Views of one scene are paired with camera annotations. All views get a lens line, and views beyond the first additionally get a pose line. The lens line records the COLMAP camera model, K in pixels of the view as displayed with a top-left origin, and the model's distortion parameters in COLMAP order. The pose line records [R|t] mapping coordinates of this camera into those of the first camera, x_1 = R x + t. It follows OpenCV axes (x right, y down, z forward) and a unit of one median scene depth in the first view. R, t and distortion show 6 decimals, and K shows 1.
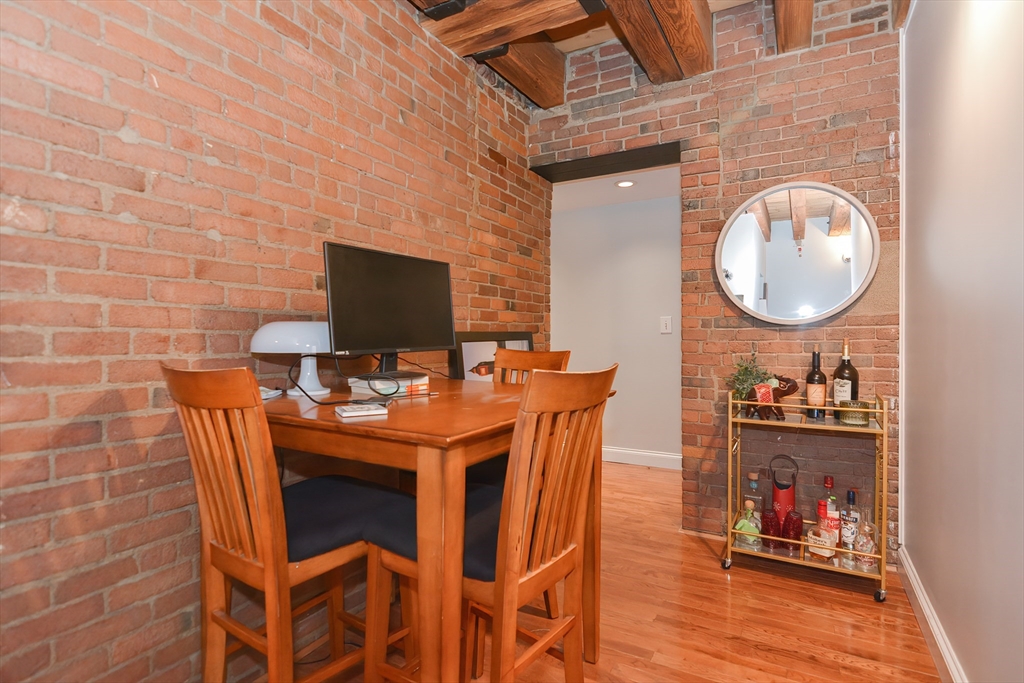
lens RADIAL K [[516.6, 0, 492.5], [0, 516.6, 344.3], [0, 0, 1]] dist [0.014068, -0.011791]
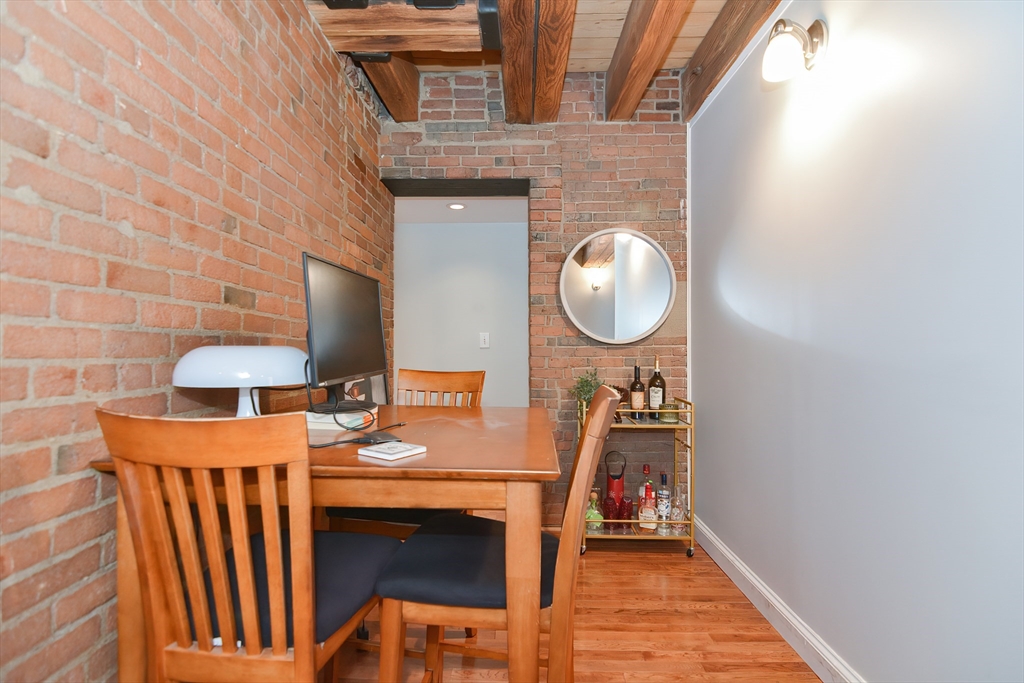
lens RADIAL K [[516.6, 0, 497.7], [0, 516.6, 347.2], [0, 0, 1]] dist [0.014068, -0.011791]
pose [[0.876638, -0.001168, 0.481148, -0.346676], [0.007089, 0.999920, -0.010488, -0.025705], [-0.481097, 0.012605, 0.876576, 0.088201]]
